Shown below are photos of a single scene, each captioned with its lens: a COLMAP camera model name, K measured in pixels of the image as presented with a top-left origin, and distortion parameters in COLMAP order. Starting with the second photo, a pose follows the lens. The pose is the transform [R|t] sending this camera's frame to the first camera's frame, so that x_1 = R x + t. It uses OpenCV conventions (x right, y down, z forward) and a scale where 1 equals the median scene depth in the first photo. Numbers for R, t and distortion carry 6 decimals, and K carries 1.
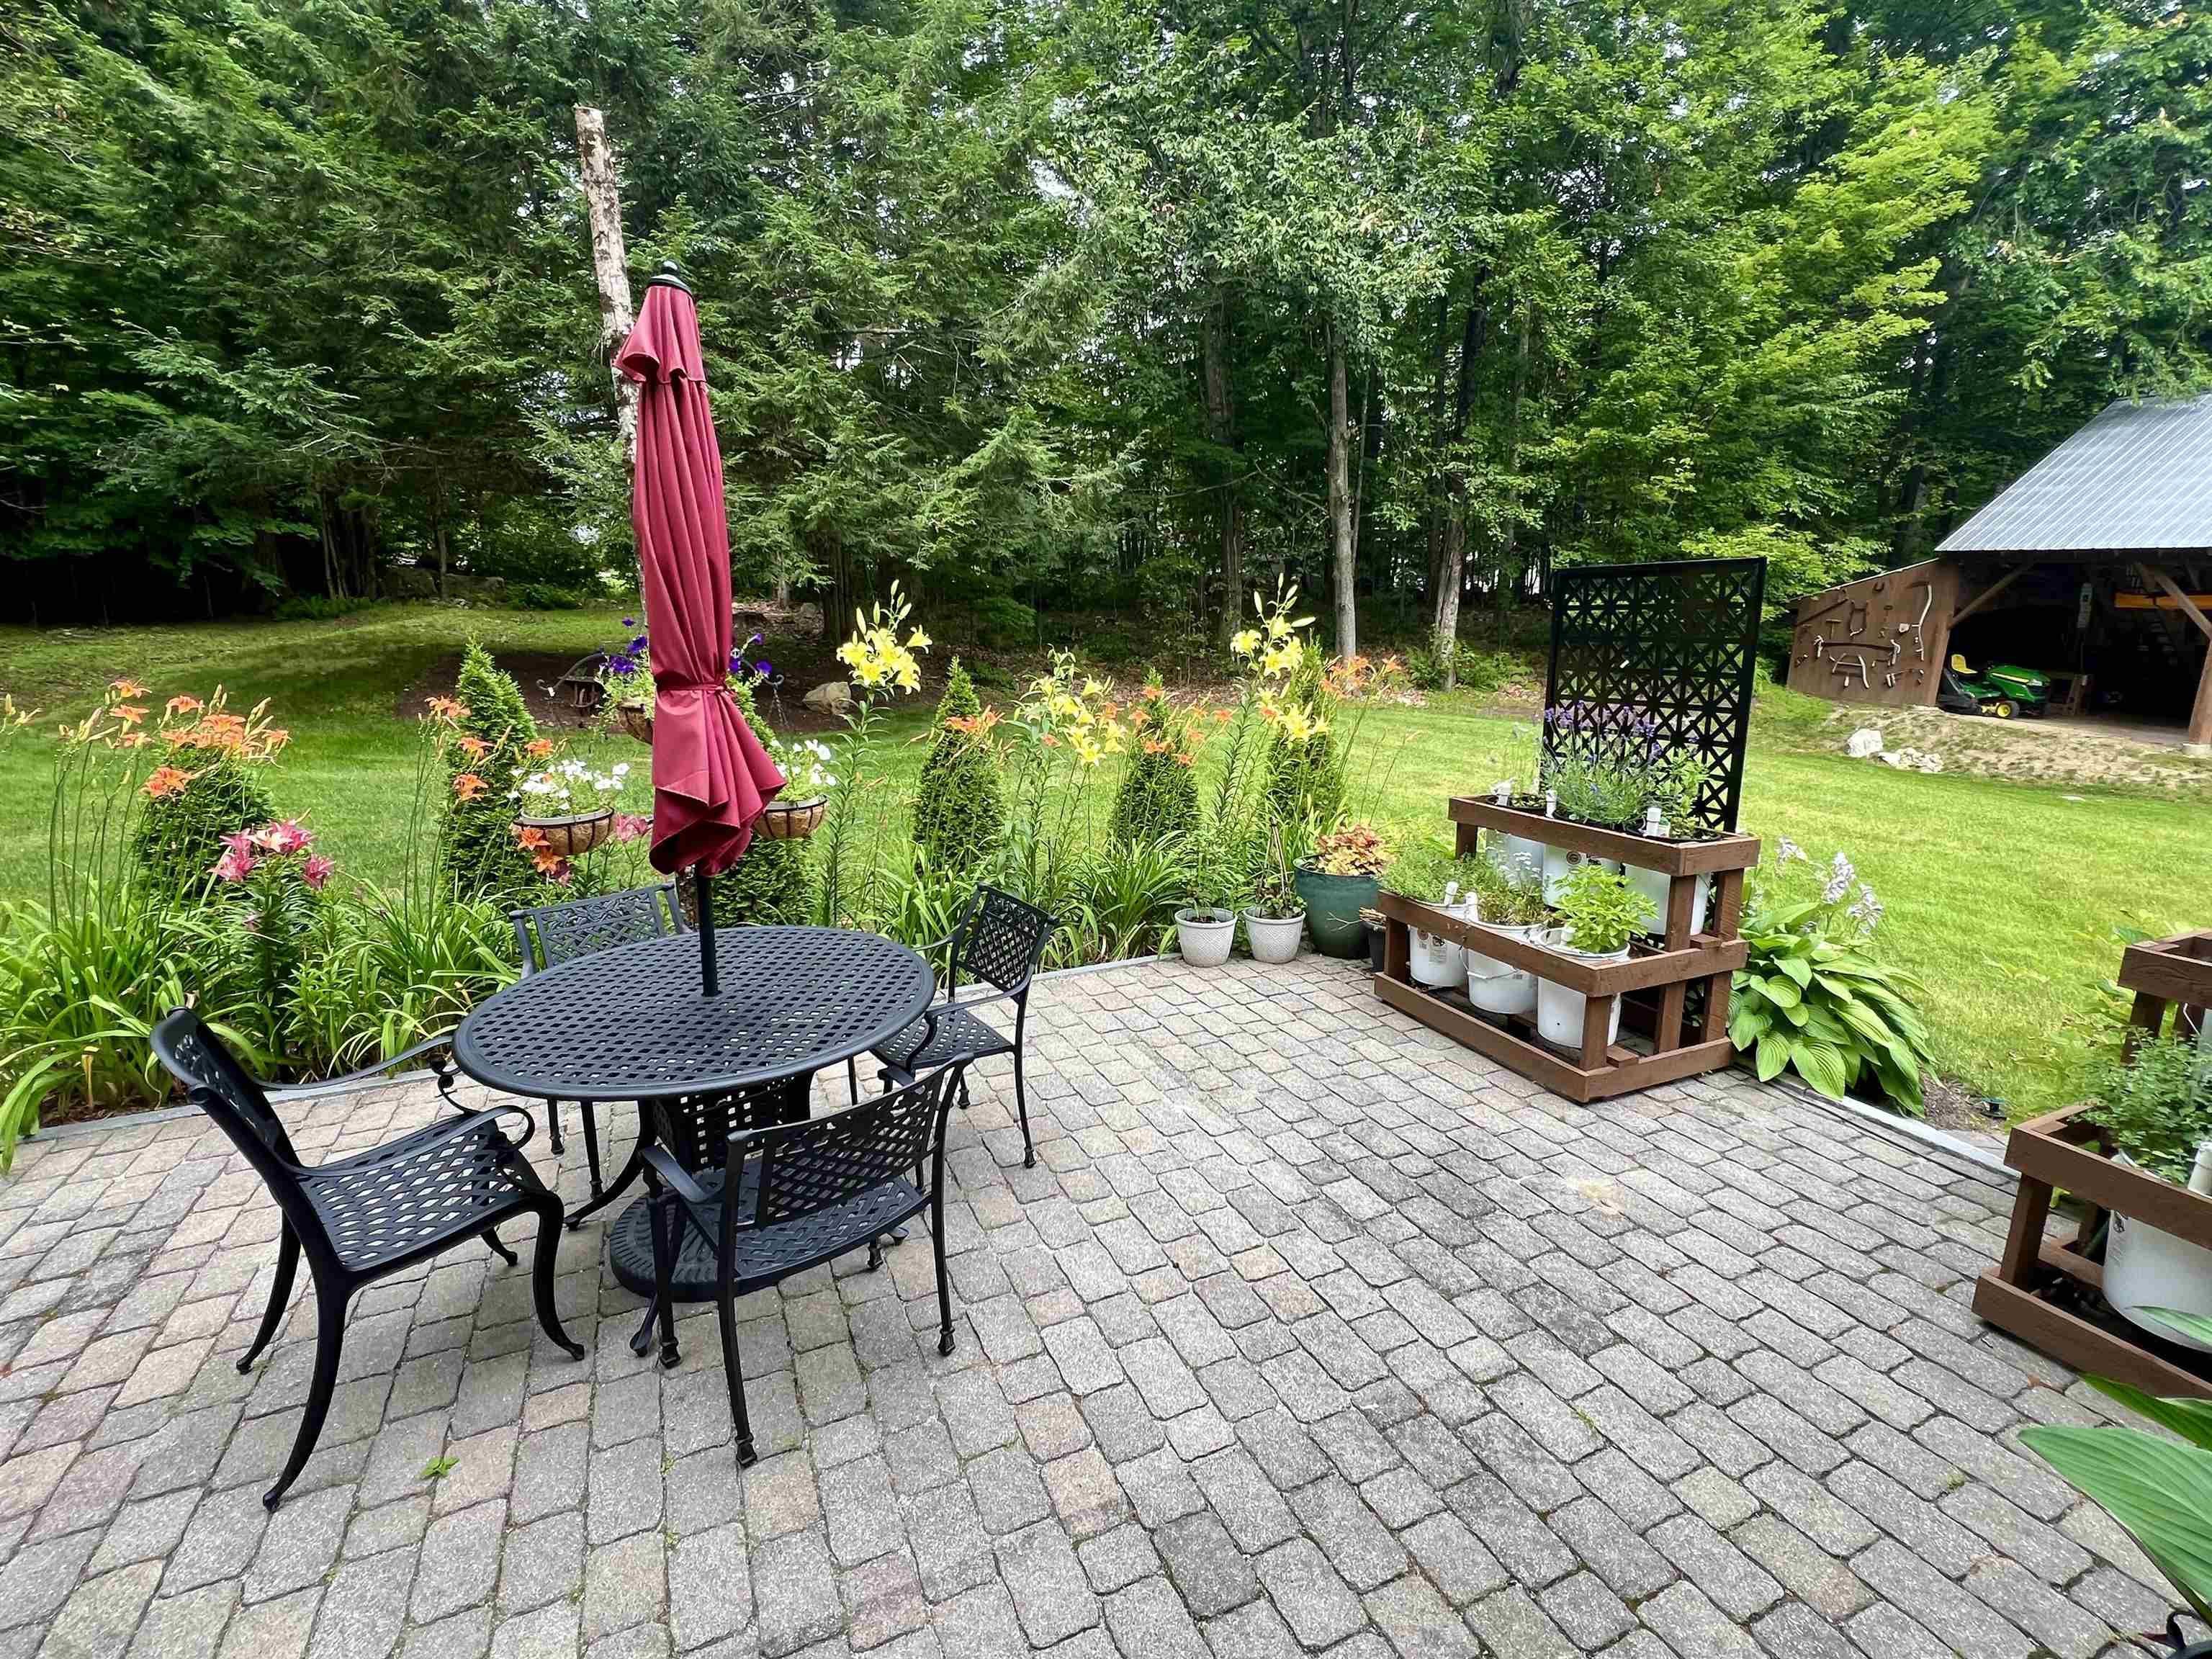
lens RADIAL K [[1020.2, 0, 1094.4], [0, 1020.2, 823.6], [0, 0, 1]] dist [-0.000104, -0.000131]
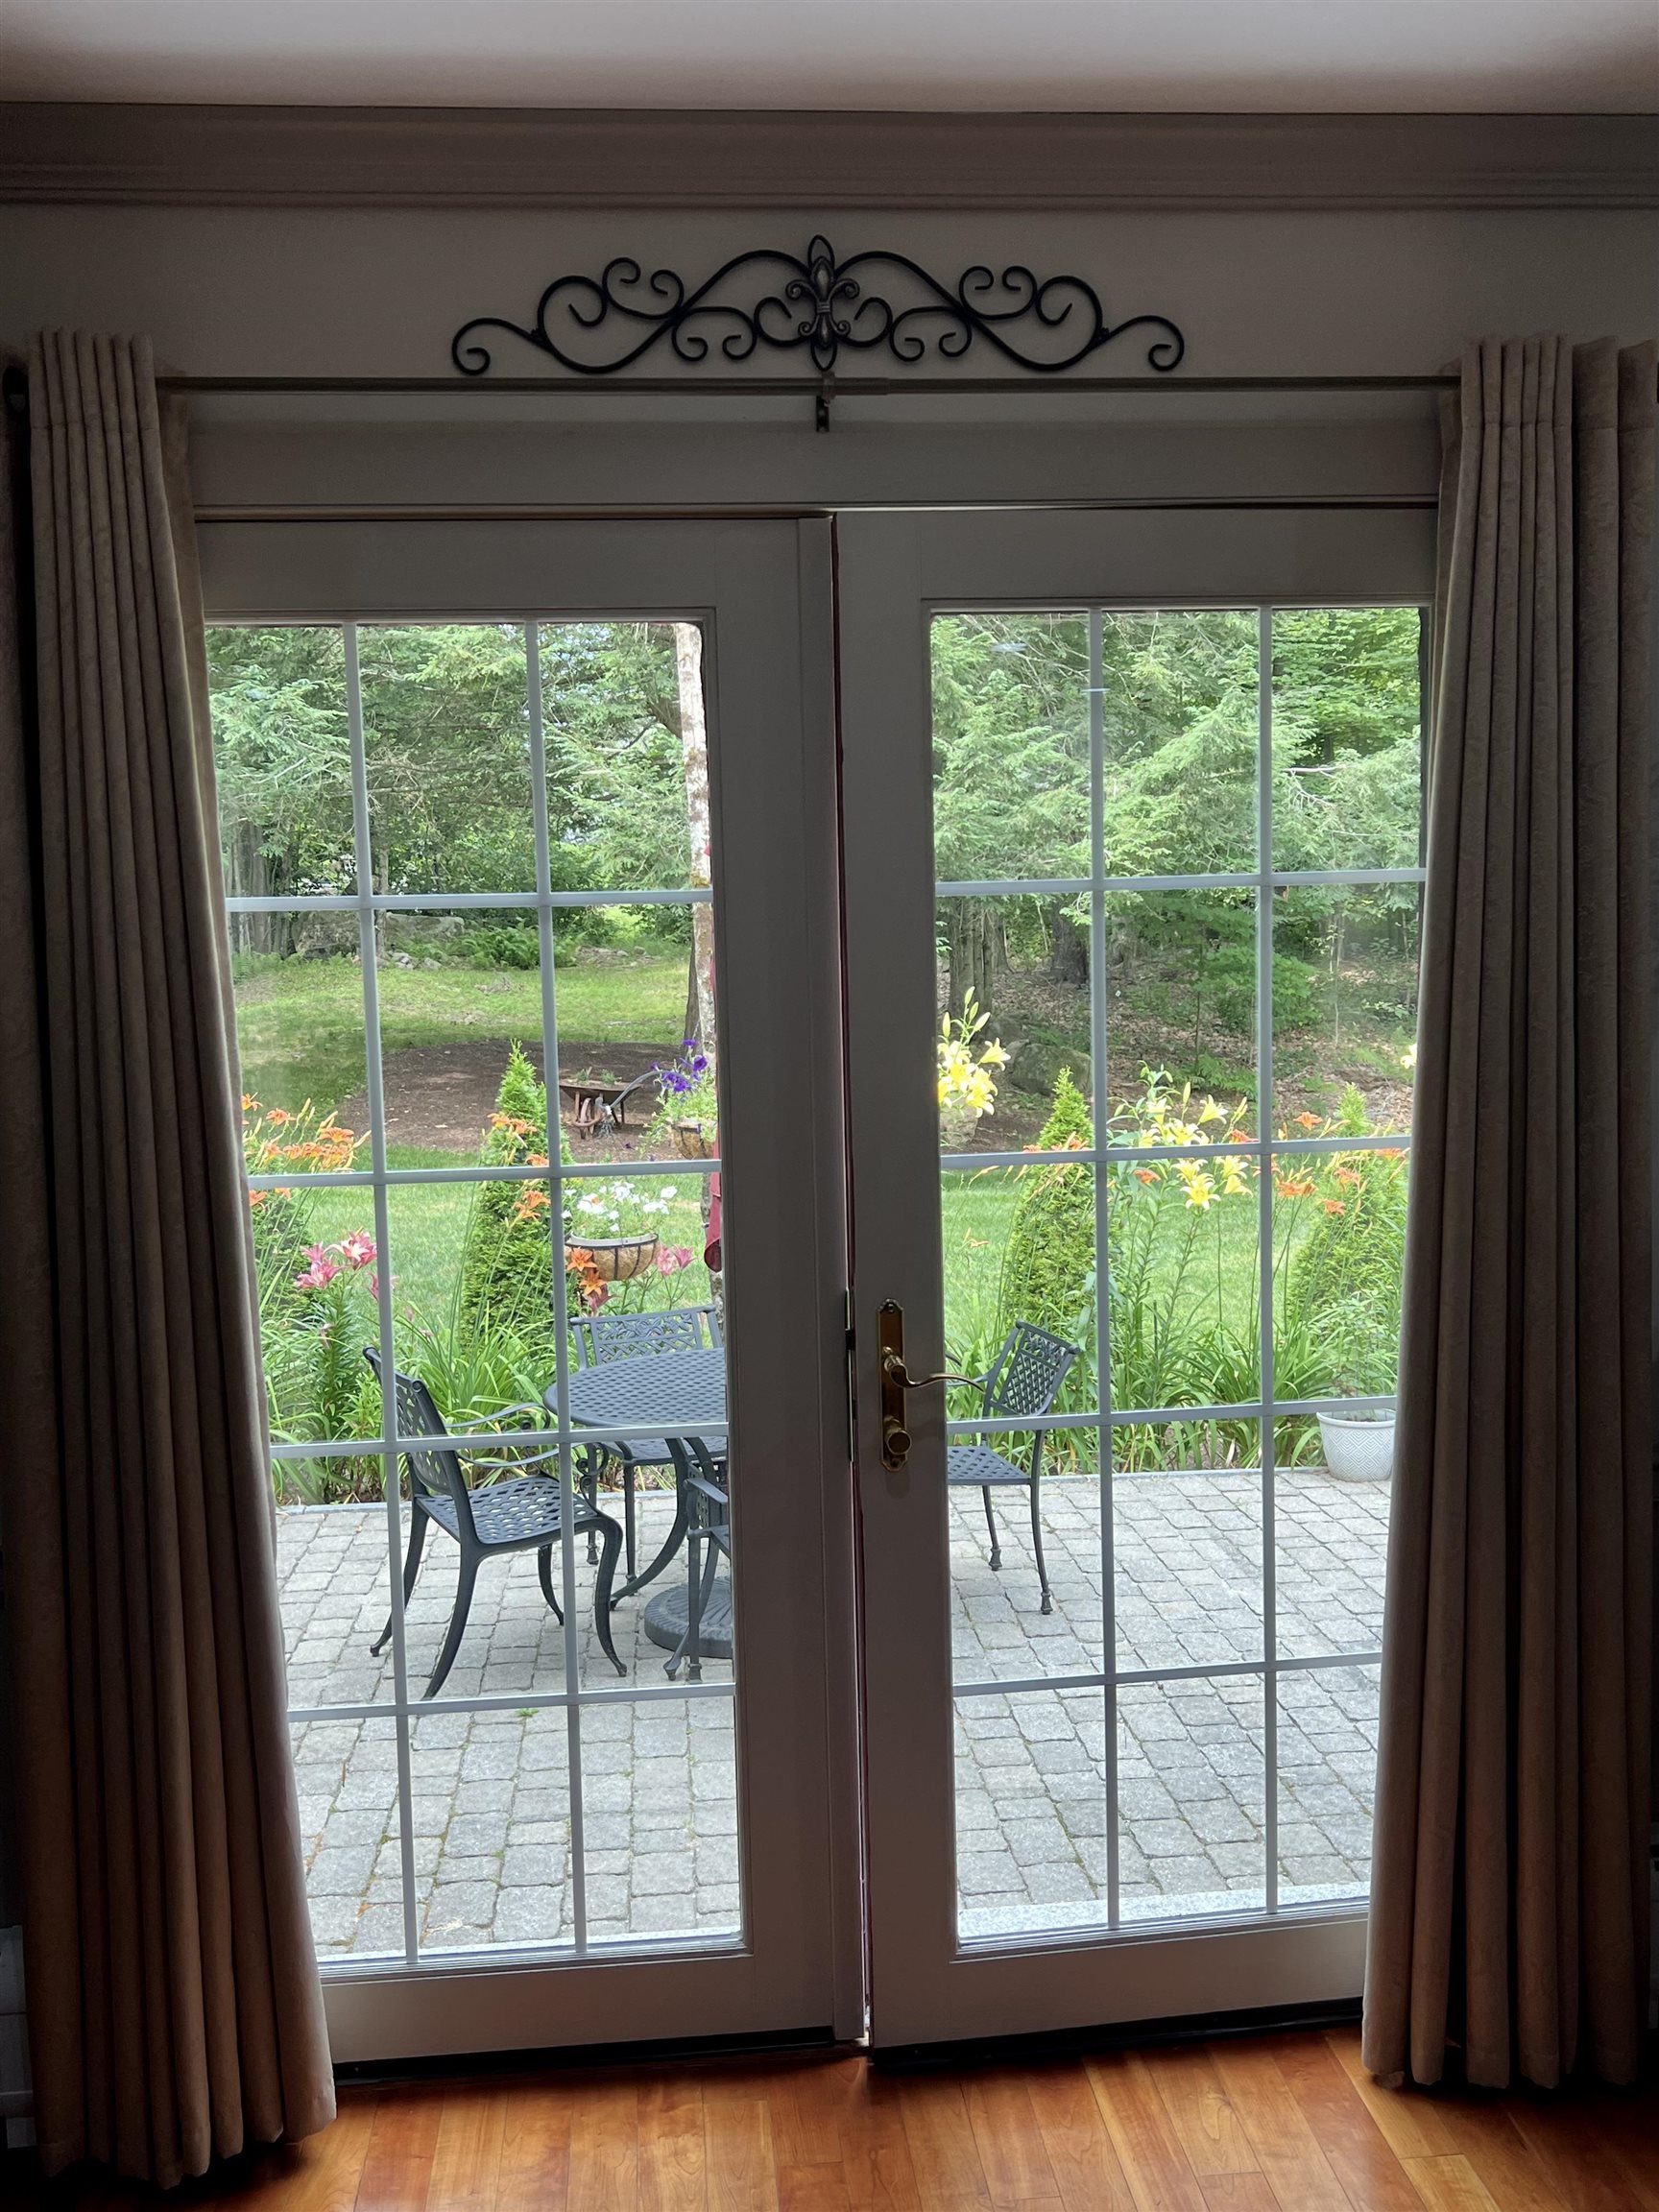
lens RADIAL K [[2057.6, 0, 832.8], [0, 2057.6, 1109.8], [0, 0, 1]] dist [0.011744, 0.000000]
pose [[0.947477, 0.014307, -0.319502, 0.158669], [-0.054714, 0.991523, -0.117852, 0.048069], [0.315108, 0.129144, 0.940228, -0.415400]]
